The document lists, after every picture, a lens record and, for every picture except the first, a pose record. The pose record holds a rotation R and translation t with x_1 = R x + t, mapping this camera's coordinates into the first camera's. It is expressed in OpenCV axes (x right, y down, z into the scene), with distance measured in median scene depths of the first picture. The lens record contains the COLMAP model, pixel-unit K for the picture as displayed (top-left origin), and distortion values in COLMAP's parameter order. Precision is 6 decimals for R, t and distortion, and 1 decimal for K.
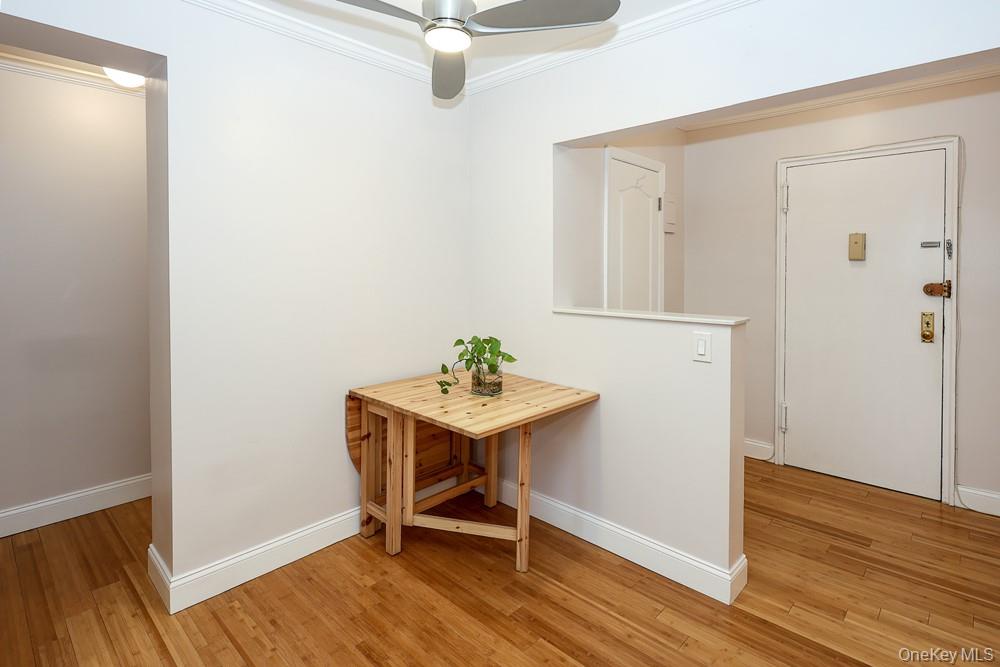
lens RADIAL K [[510.8, 0, 480.7], [0, 510.8, 279.1], [0, 0, 1]] dist [-0.001148, -0.000082]
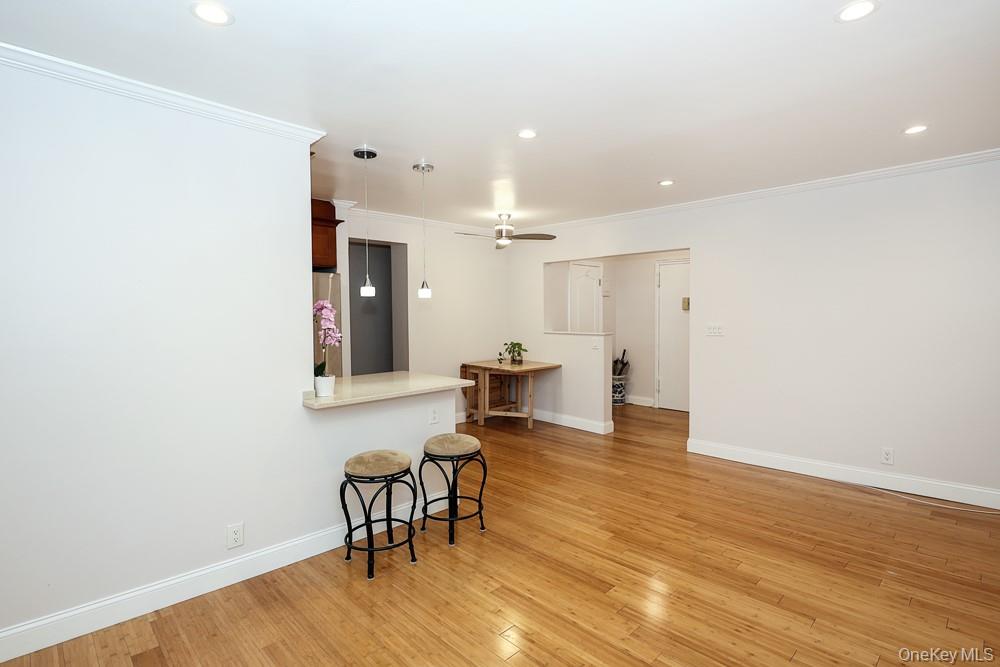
lens RADIAL K [[510.8, 0, 501.3], [0, 510.8, 331.1], [0, 0, 1]] dist [-0.001148, -0.000082]
pose [[0.999923, -0.007144, -0.010109, -0.038456], [0.007354, 0.999753, 0.020966, 0.004406], [0.009957, -0.021039, 0.999729, -1.564405]]
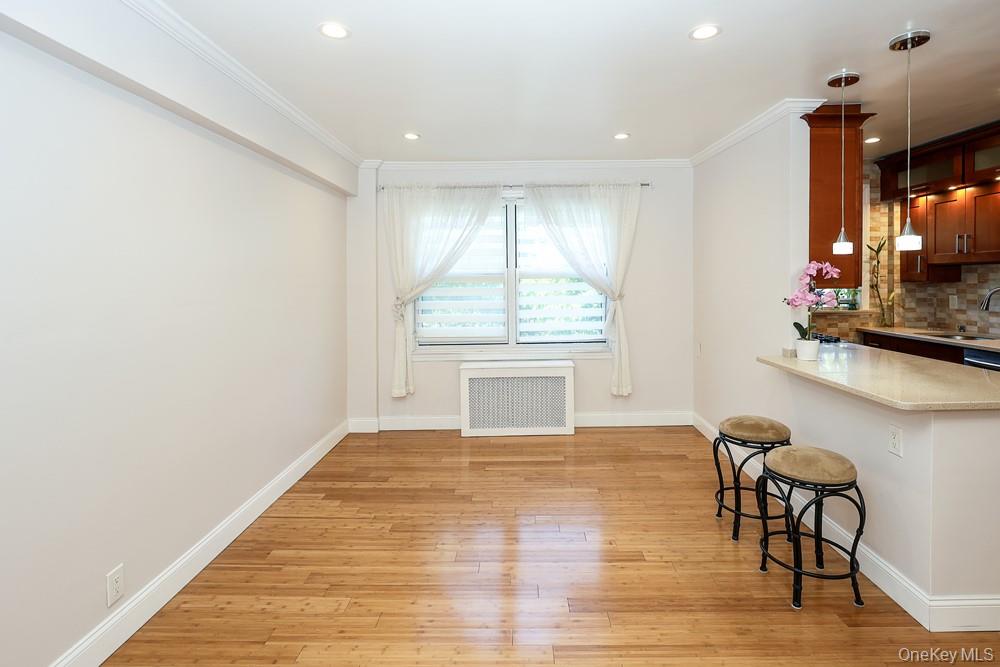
lens RADIAL K [[510.8, 0, 518.0], [0, 510.8, 302.2], [0, 0, 1]] dist [-0.001148, -0.000082]
pose [[-0.716442, 0.039871, -0.696506, 0.885991], [0.003294, 0.998548, 0.053773, -0.023344], [0.697638, 0.036231, -0.715533, 0.115994]]
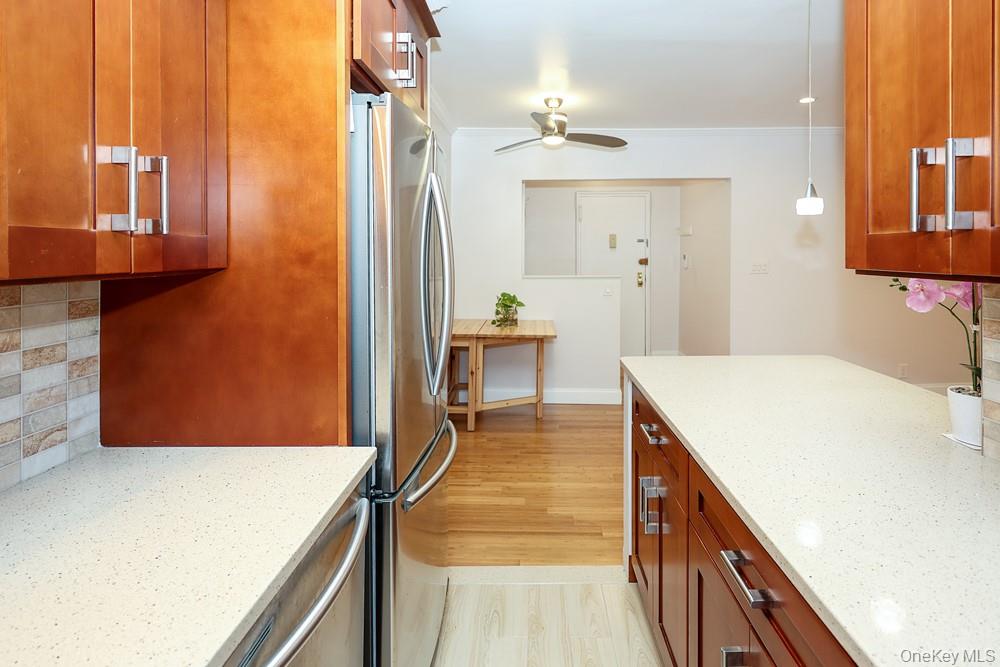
lens RADIAL K [[510.8, 0, 535.0], [0, 510.8, 250.4], [0, 0, 1]] dist [-0.001148, -0.000082]
pose [[0.728791, -0.000591, 0.684736, -1.110669], [0.012184, 0.999853, -0.012104, -0.007353], [-0.684628, 0.017165, 0.728690, -0.314135]]
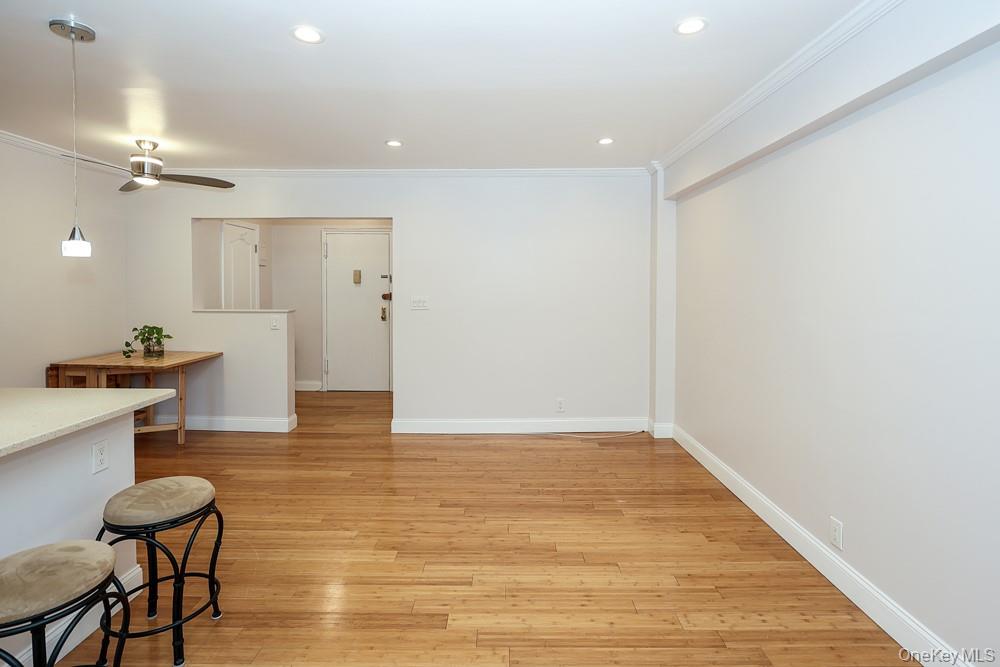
lens RADIAL K [[510.8, 0, 512.7], [0, 510.8, 300.5], [0, 0, 1]] dist [-0.001148, -0.000082]
pose [[0.707680, -0.018180, 0.706299, -0.367229], [0.007472, 0.999806, 0.018248, 0.000458], [-0.706494, -0.007636, 0.707678, -1.193560]]
